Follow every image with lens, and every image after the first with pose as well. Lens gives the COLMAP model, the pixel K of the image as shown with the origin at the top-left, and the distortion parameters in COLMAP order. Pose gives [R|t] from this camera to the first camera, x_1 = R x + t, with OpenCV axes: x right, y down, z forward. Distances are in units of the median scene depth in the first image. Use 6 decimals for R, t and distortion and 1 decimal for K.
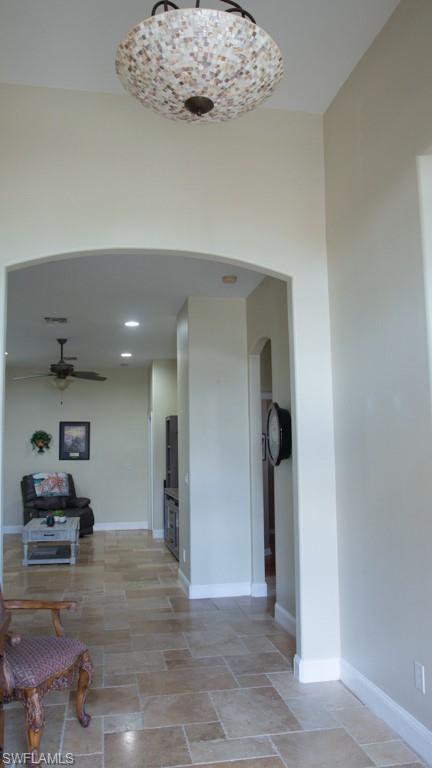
lens RADIAL K [[581.3, 0, 216.6], [0, 581.3, 382.9], [0, 0, 1]] dist [-0.077063, -0.000684]
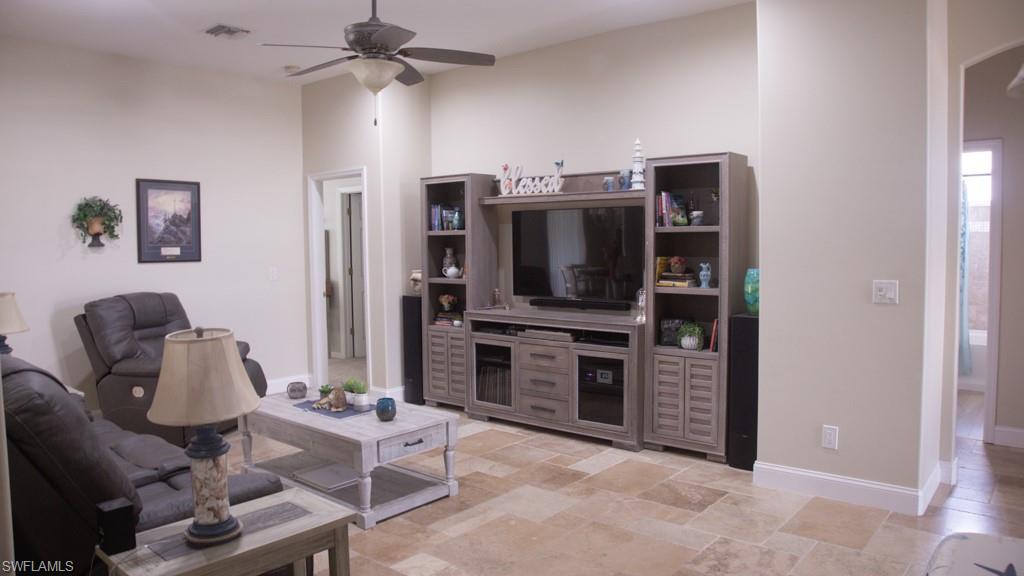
lens RADIAL K [[694.4, 0, 515.7], [0, 694.4, 285.8], [0, 0, 1]] dist [-0.082694, 0.001960]
pose [[0.786294, -0.032898, 0.616976, -0.366483], [-0.072918, 0.986662, 0.145539, 0.051719], [-0.613534, -0.159425, 0.773408, 0.401135]]
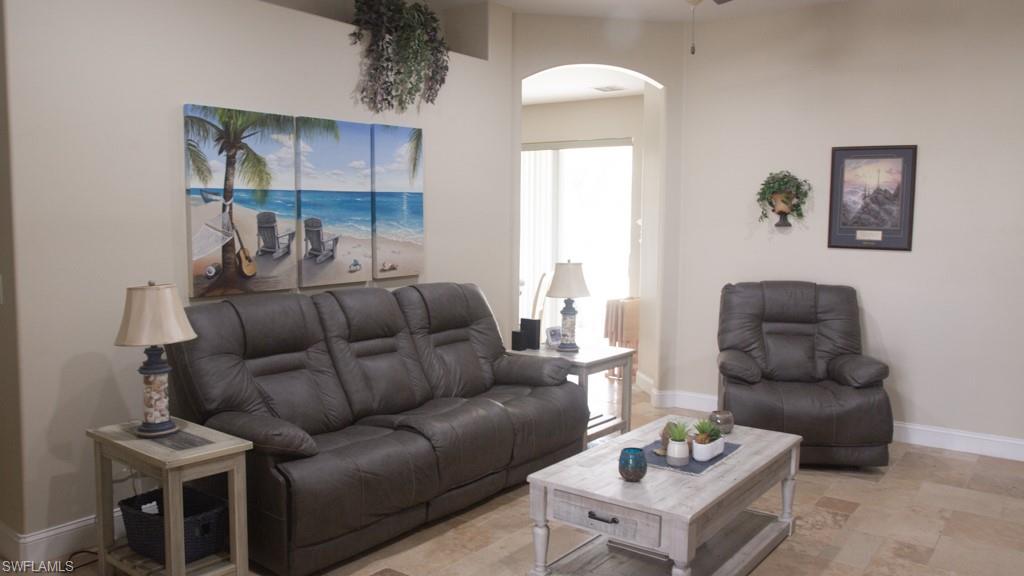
lens RADIAL K [[775.1, 0, 511.5], [0, 775.1, 288.6], [0, 0, 1]] dist [-0.077063, -0.000684]
pose [[0.670934, 0.086961, -0.736400, -0.036447], [0.062015, 0.983040, 0.172588, 0.058949], [0.738919, -0.161463, 0.654162, 0.503469]]
